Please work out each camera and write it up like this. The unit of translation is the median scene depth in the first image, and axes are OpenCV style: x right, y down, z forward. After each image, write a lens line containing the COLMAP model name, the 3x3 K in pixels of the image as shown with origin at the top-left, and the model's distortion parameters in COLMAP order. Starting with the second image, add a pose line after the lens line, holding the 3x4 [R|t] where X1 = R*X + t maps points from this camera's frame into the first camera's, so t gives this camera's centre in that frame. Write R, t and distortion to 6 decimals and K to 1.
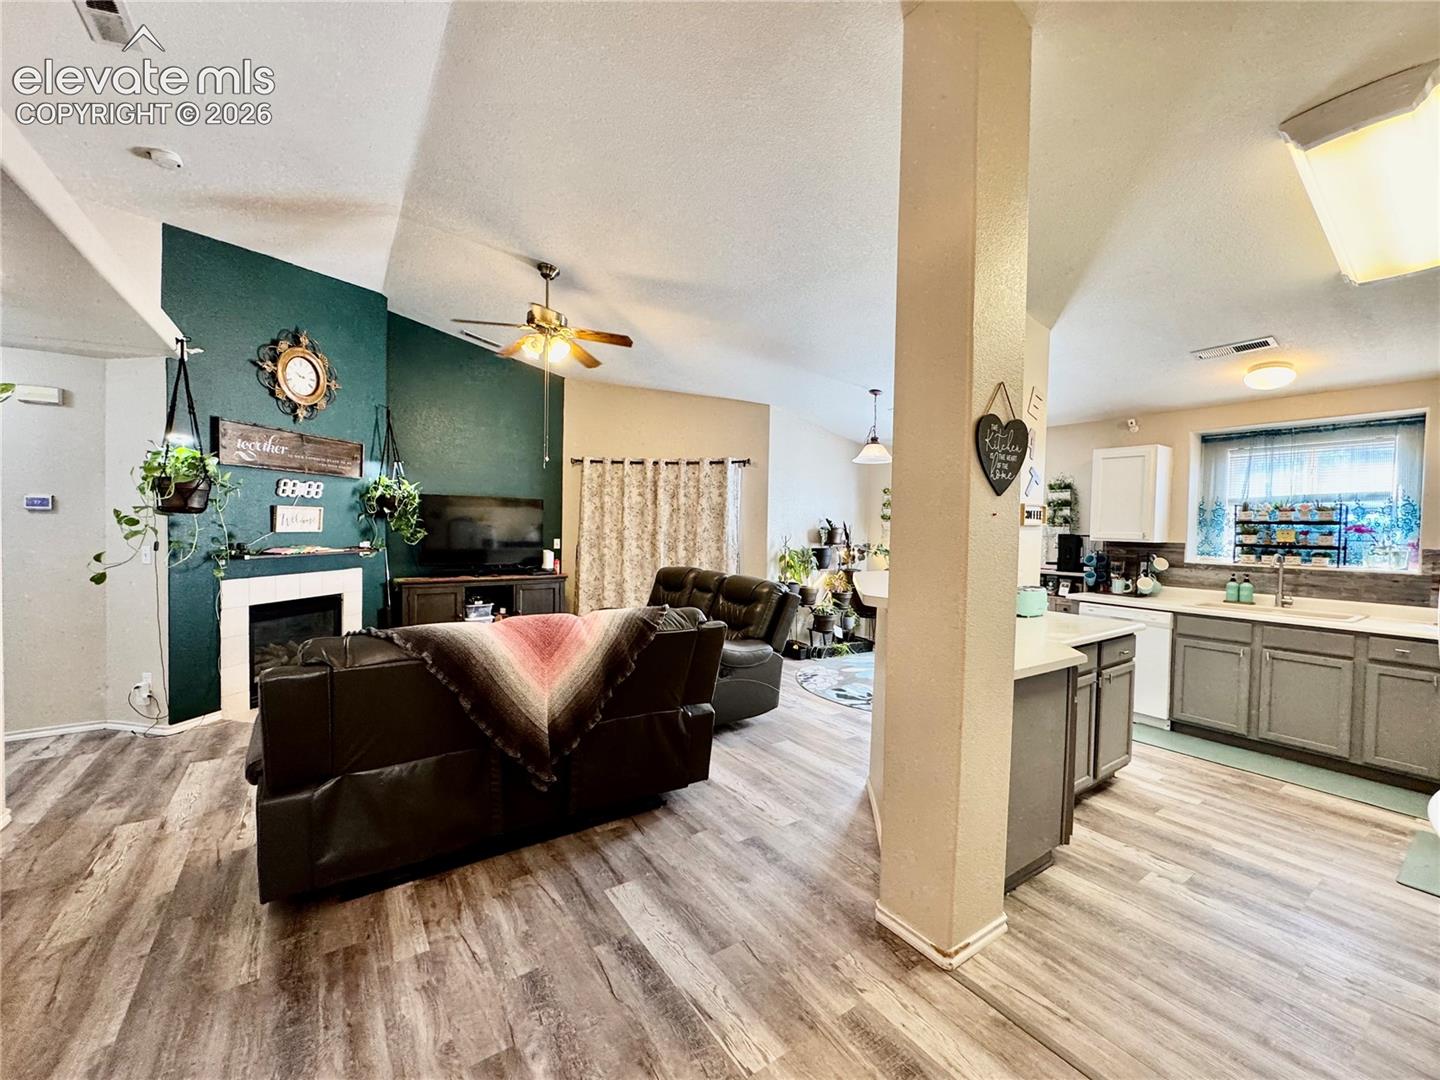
lens RADIAL K [[576.5, 0, 719.6], [0, 576.5, 539.3], [0, 0, 1]] dist [-0.003652, 0.000619]
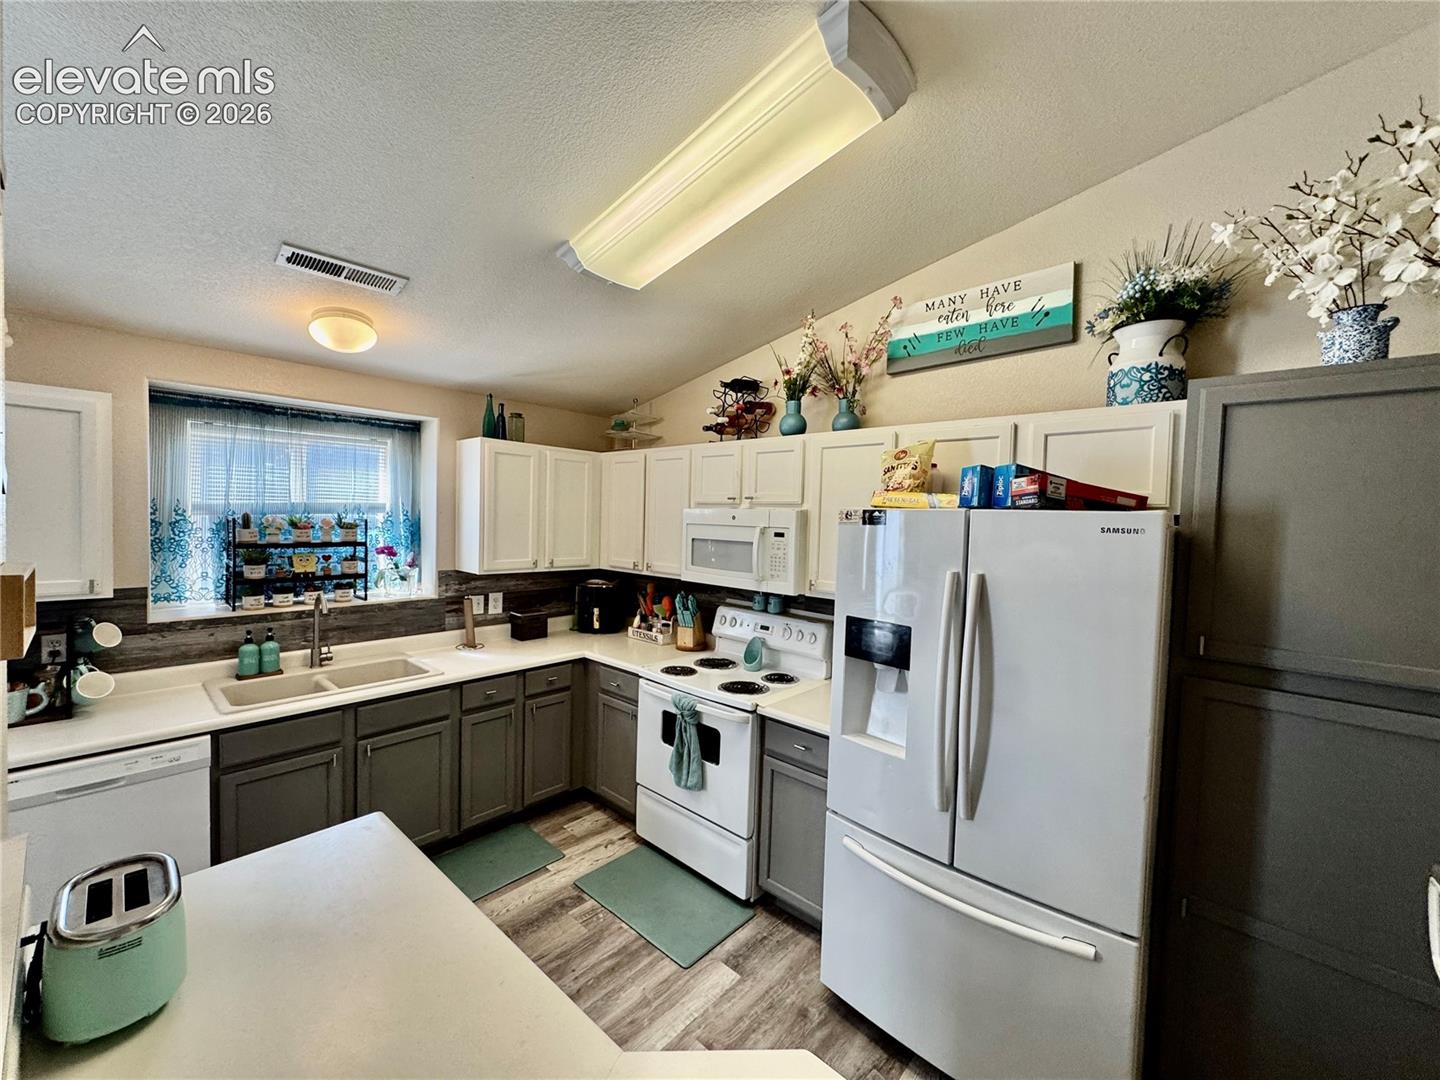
lens RADIAL K [[576.5, 0, 718.1], [0, 576.5, 538.7], [0, 0, 1]] dist [-0.003652, 0.000619]
pose [[-0.230838, -0.065204, 0.970805, 0.167427], [-0.007977, 0.997845, 0.065123, -0.077313], [-0.972959, 0.007289, -0.230861, 0.601827]]
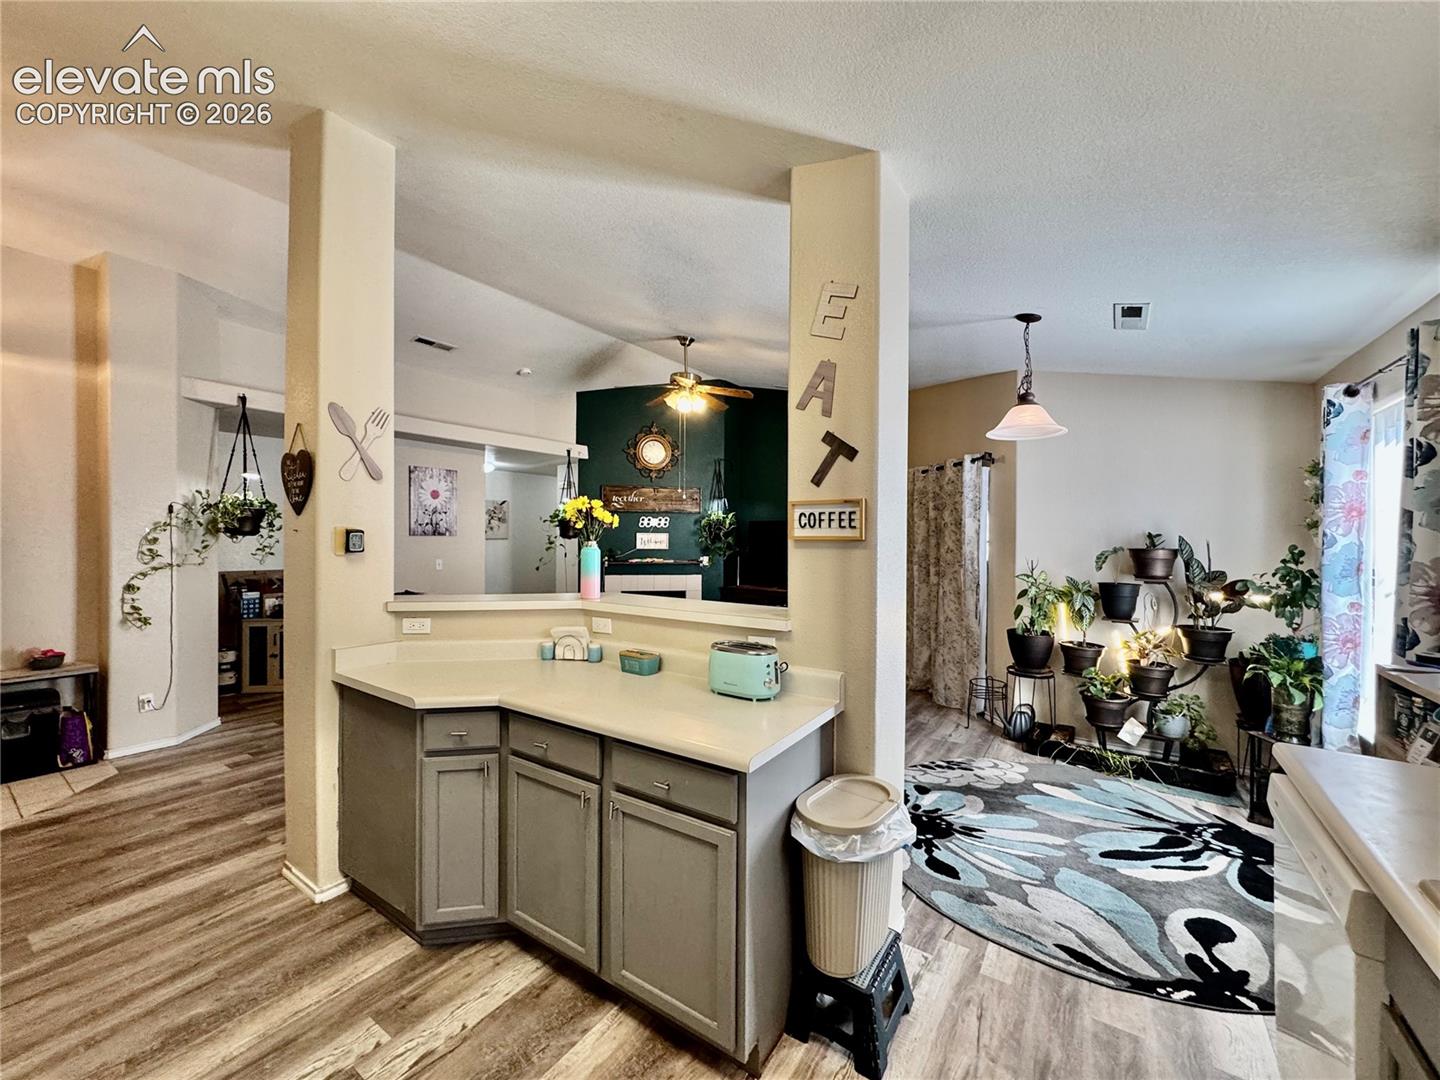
lens RADIAL K [[576.5, 0, 717.4], [0, 576.5, 534.4], [0, 0, 1]] dist [-0.003652, 0.000619]
pose [[0.364245, -0.019753, -0.931094, 0.822089], [-0.025398, 0.999192, -0.031133, -0.007931], [0.930957, 0.034988, 0.363449, 0.580493]]
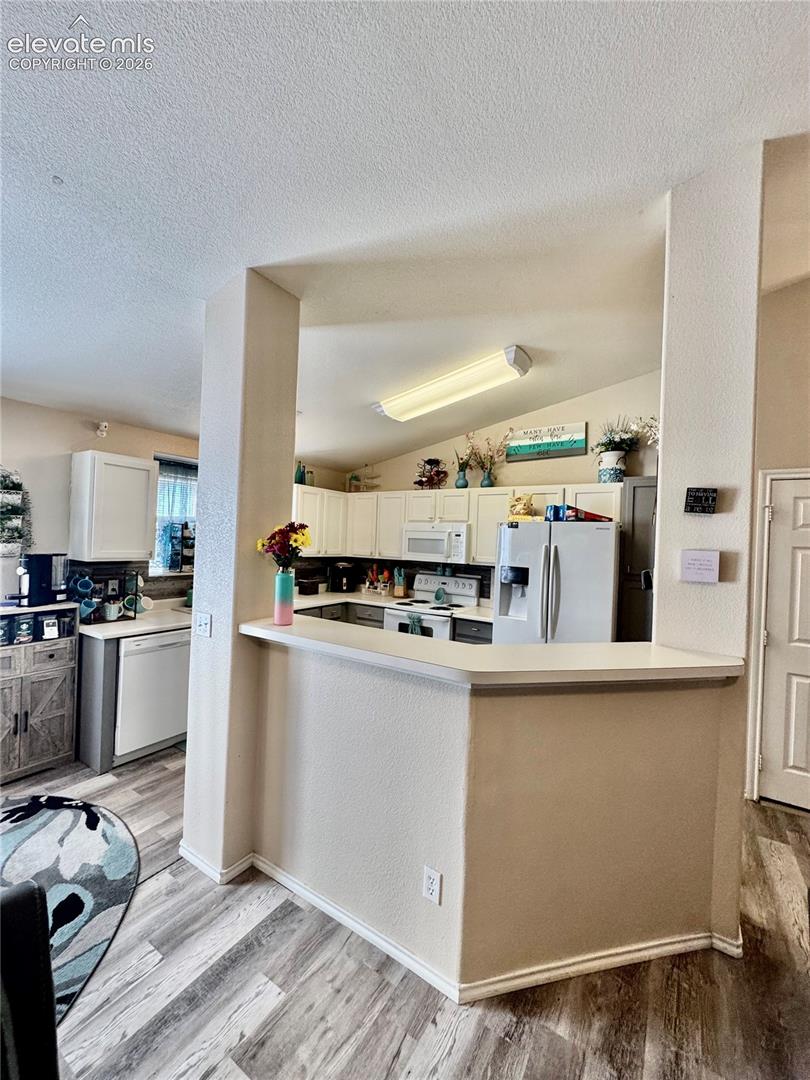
lens RADIAL K [[432.3, 0, 406.4], [0, 432.3, 539.3], [0, 0, 1]] dist [-0.003652, 0.000619]
pose [[-0.387834, -0.034493, 0.921084, -0.091355], [-0.021010, 0.999371, 0.028578, -0.059338], [-0.921490, -0.008268, -0.388314, 0.869875]]
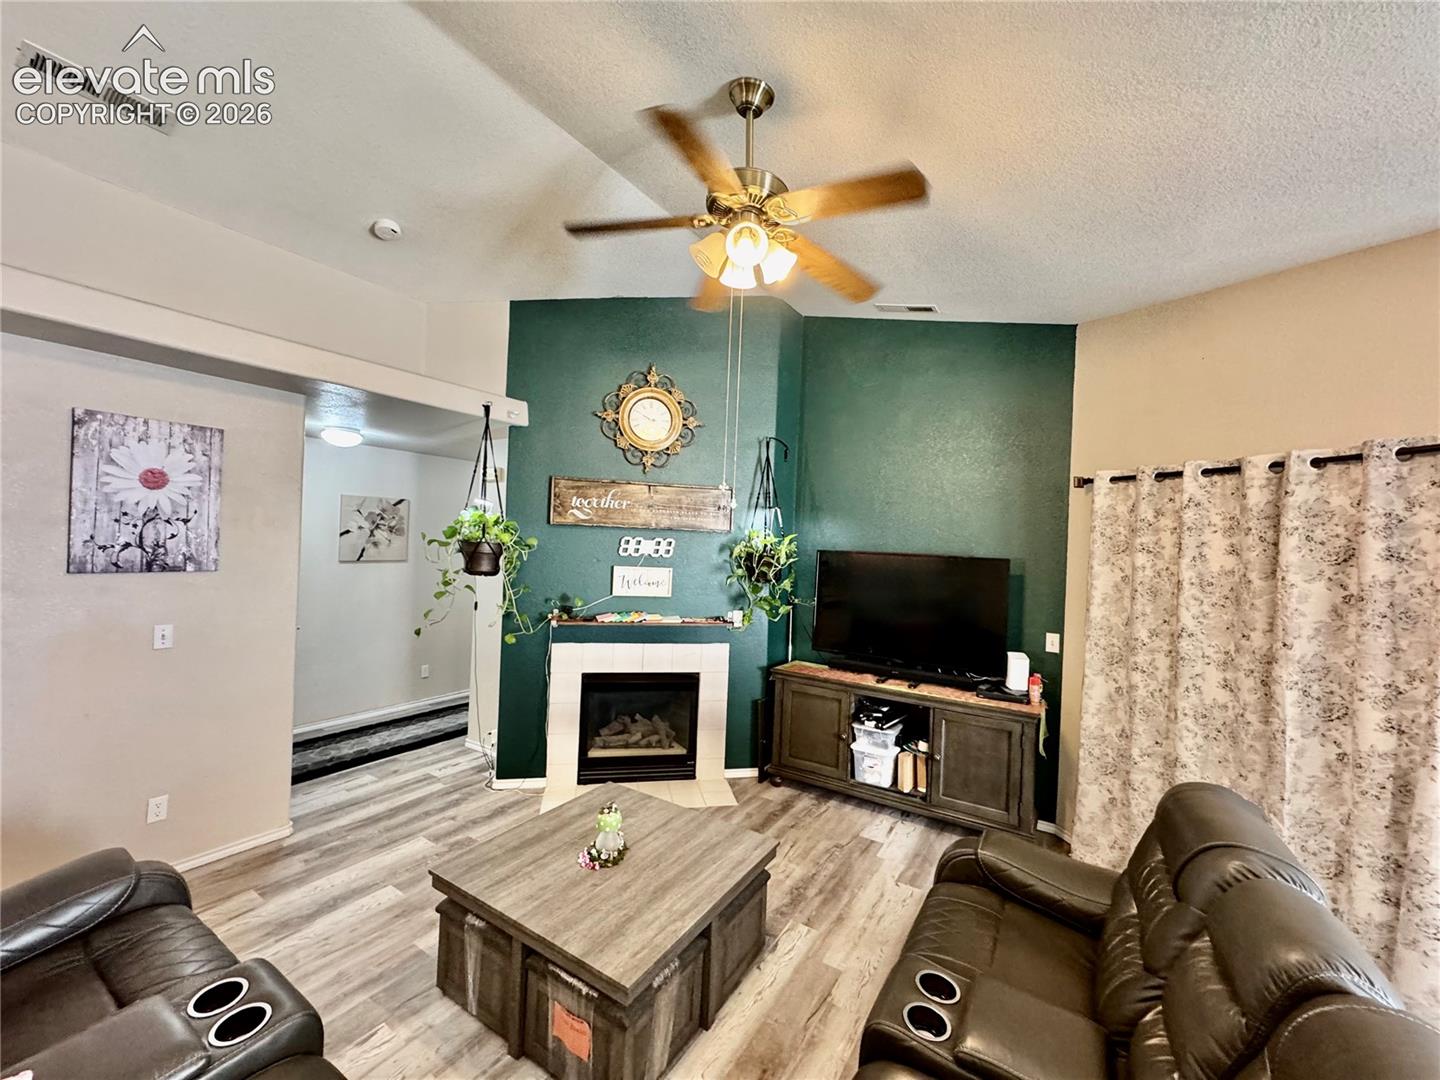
lens RADIAL K [[576.5, 0, 717.1], [0, 576.5, 540.4], [0, 0, 1]] dist [-0.003652, 0.000619]
pose [[0.385644, -0.007670, -0.922616, 0.121425], [-0.057009, 0.997857, -0.032124, -0.075040], [0.920885, 0.064986, 0.384380, 0.757146]]
